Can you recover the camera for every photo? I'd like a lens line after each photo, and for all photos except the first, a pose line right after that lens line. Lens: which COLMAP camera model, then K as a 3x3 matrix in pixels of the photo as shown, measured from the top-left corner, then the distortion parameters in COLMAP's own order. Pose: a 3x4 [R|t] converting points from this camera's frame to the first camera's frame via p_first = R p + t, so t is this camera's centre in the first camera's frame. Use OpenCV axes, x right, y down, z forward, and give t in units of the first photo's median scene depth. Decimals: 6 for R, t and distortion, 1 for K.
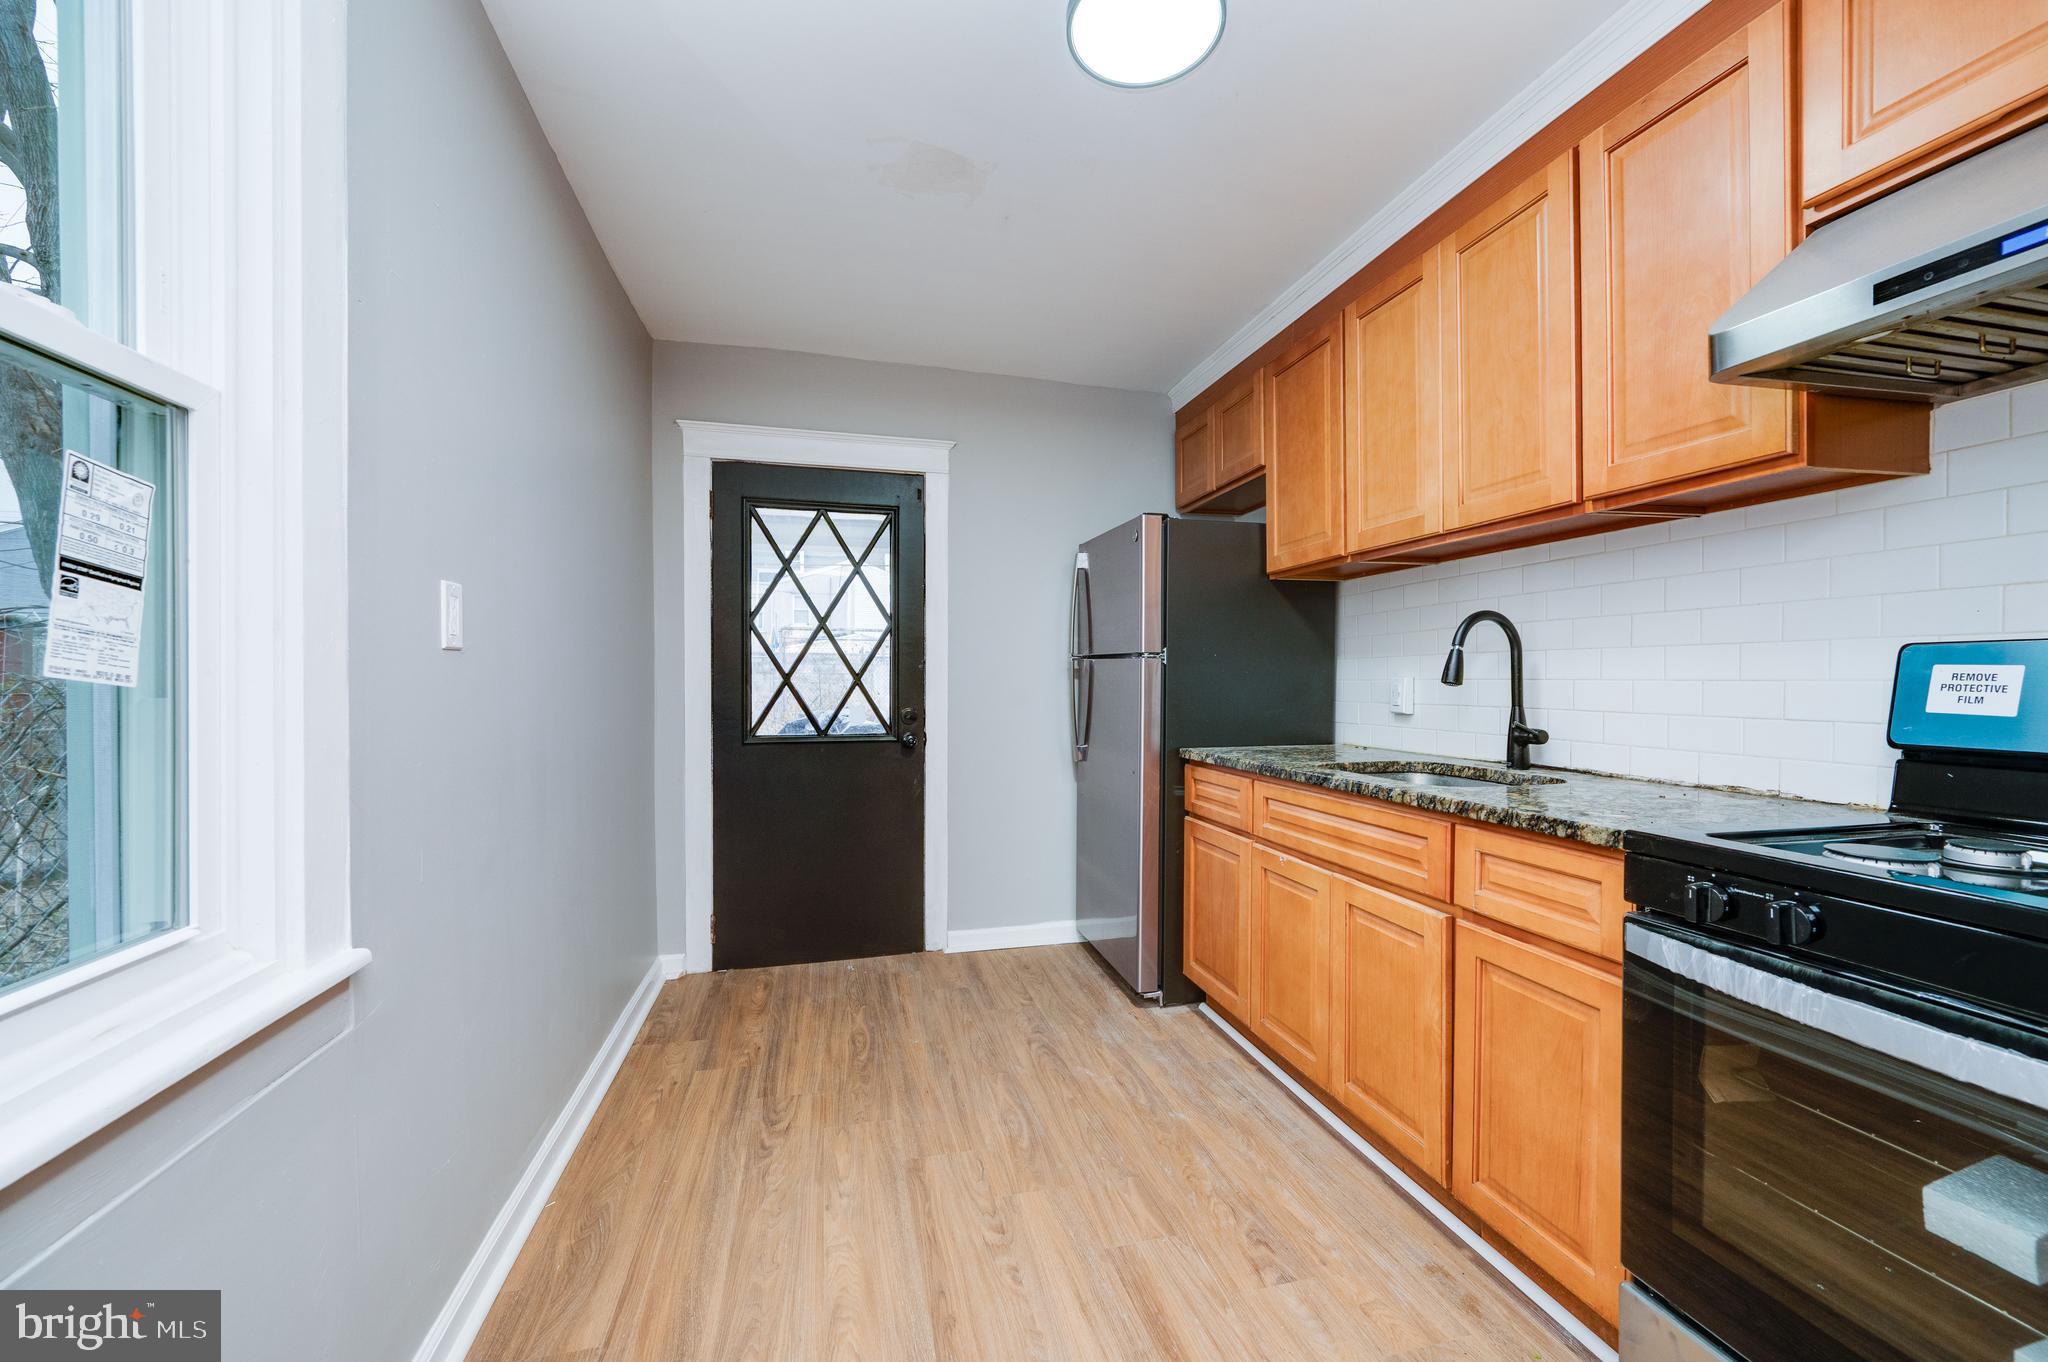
lens RADIAL K [[810.8, 0, 1027.8], [0, 810.8, 688.3], [0, 0, 1]] dist [-0.001495, -0.000442]
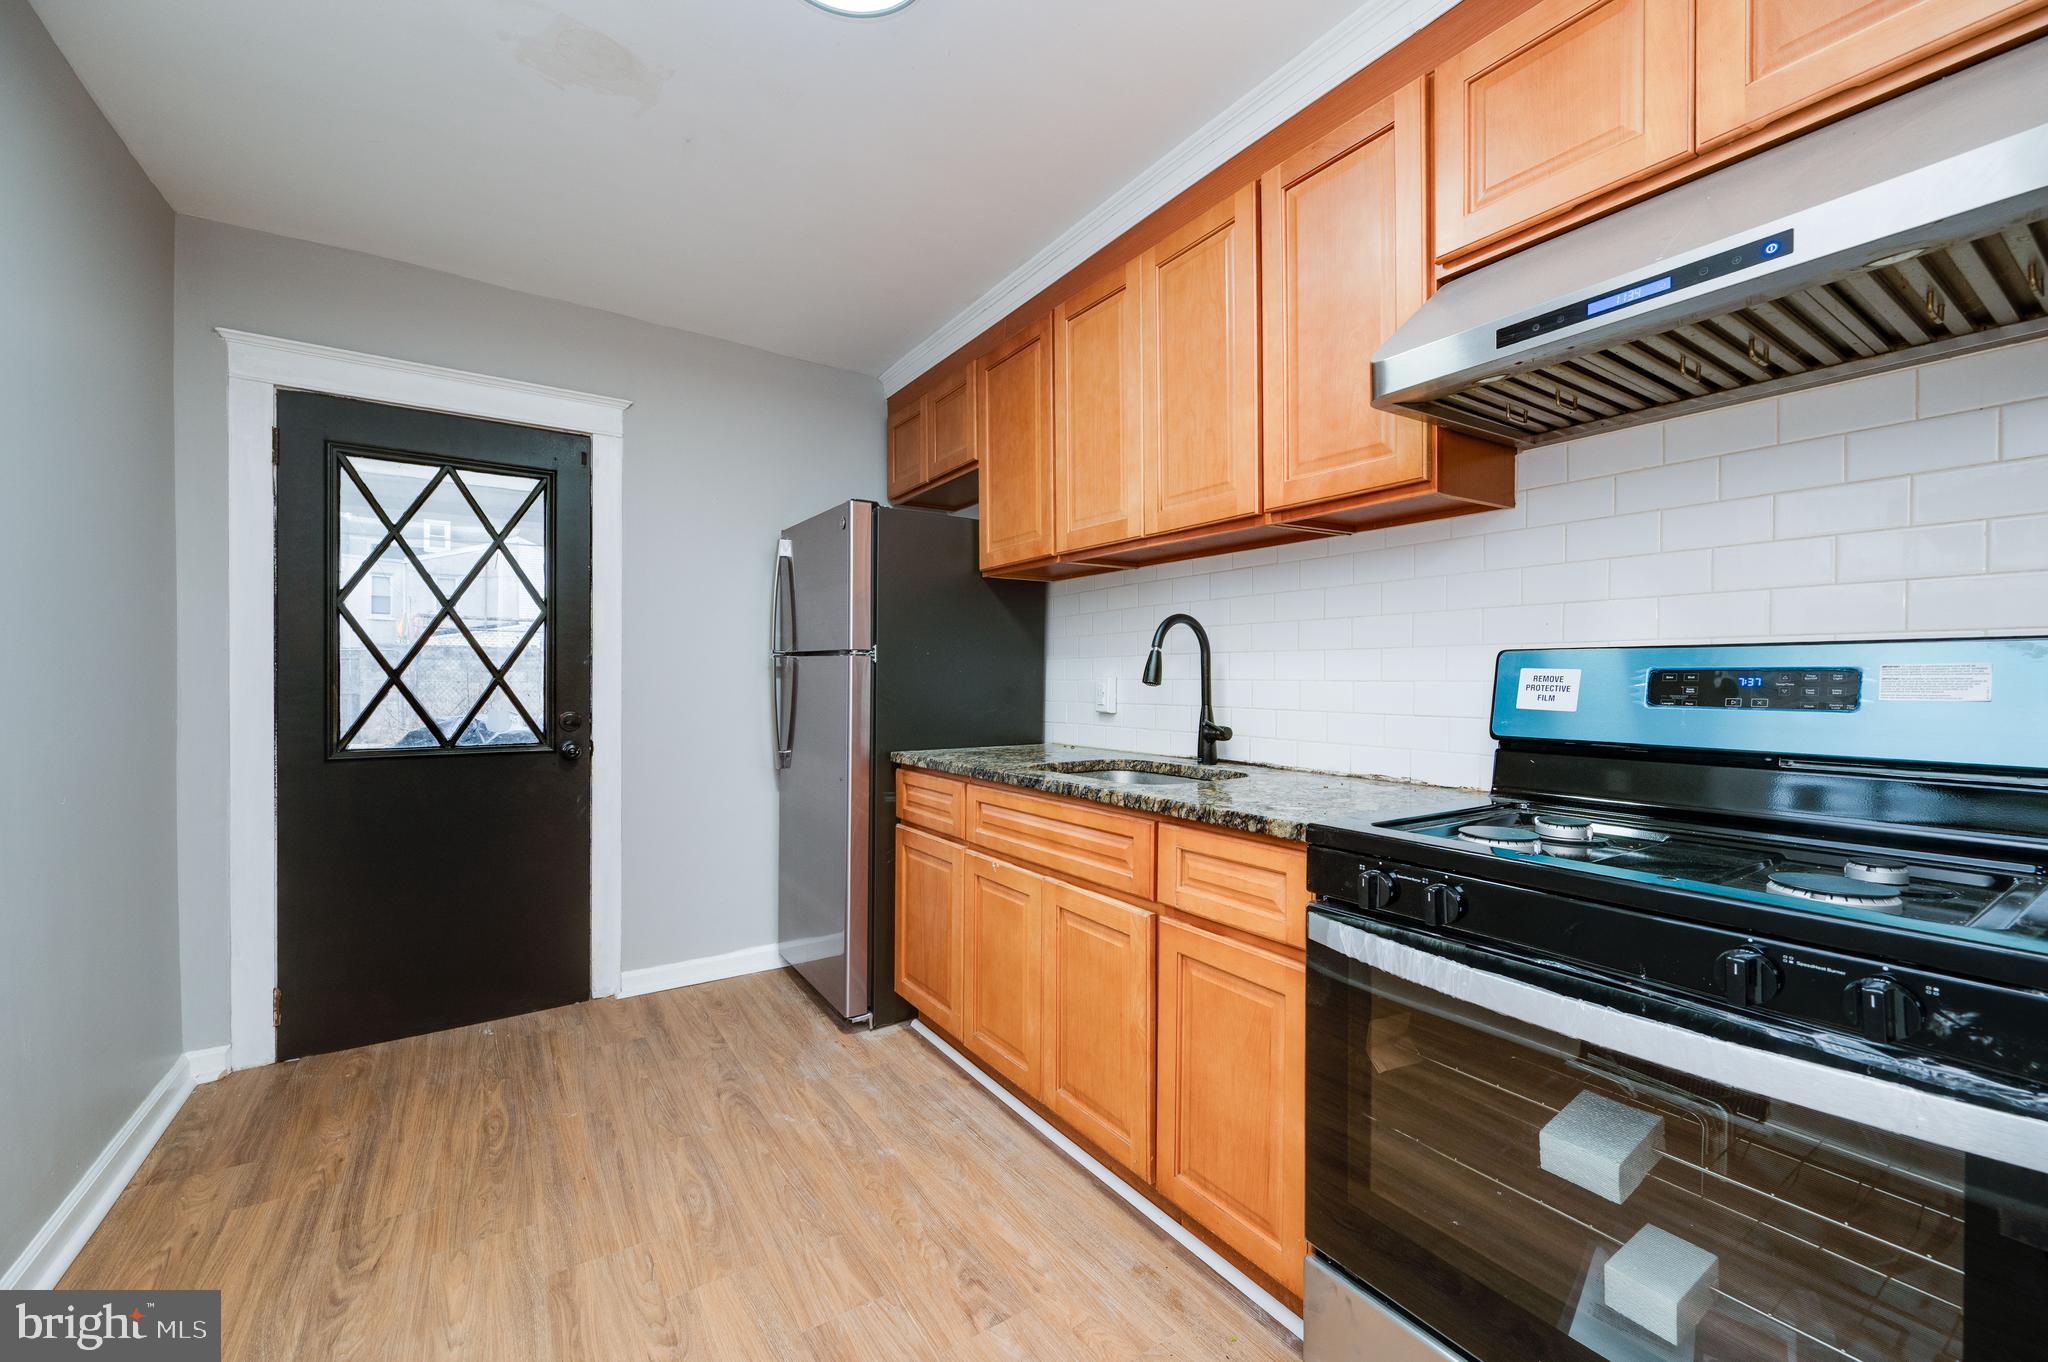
lens RADIAL K [[819.4, 0, 1023.4], [0, 819.4, 685.2], [0, 0, 1]] dist [-0.000785, -0.000767]
pose [[0.942809, 0.000386, 0.333332, 0.017044], [0.000649, 0.999995, -0.002995, -0.000580], [-0.333332, 0.003040, 0.942805, 0.056543]]
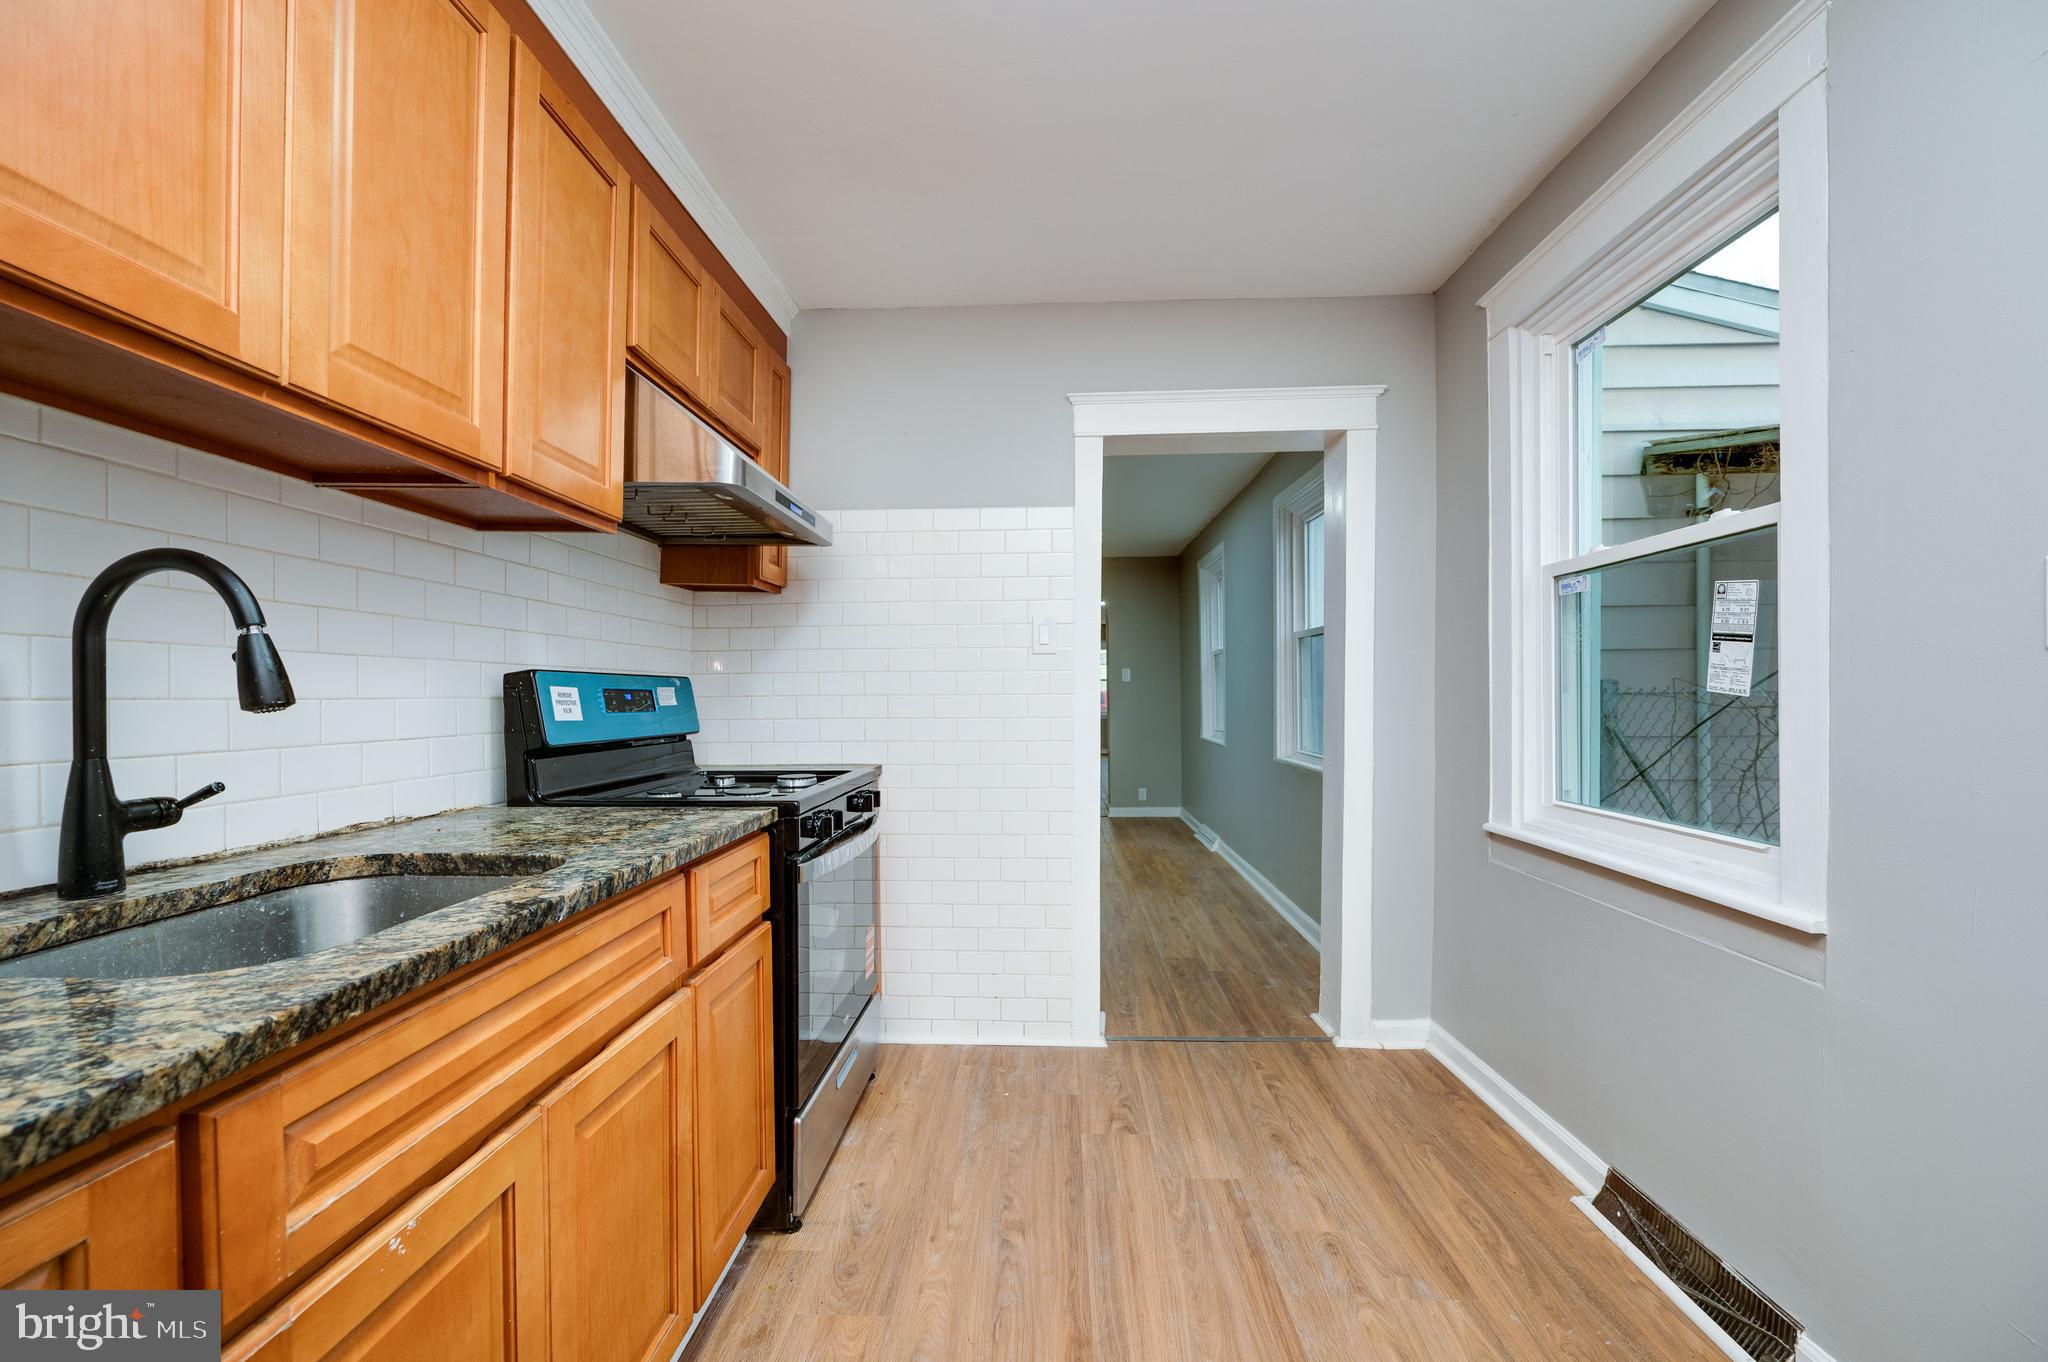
lens RADIAL K [[816.2, 0, 1025.8], [0, 816.2, 699.6], [0, 0, 1]] dist [-0.001706, 0.000168]
pose [[-0.959806, 0.001736, 0.280659, -0.023510], [0.006722, 0.999836, 0.016804, -0.011977], [-0.280584, 0.018015, -0.959660, 1.055551]]
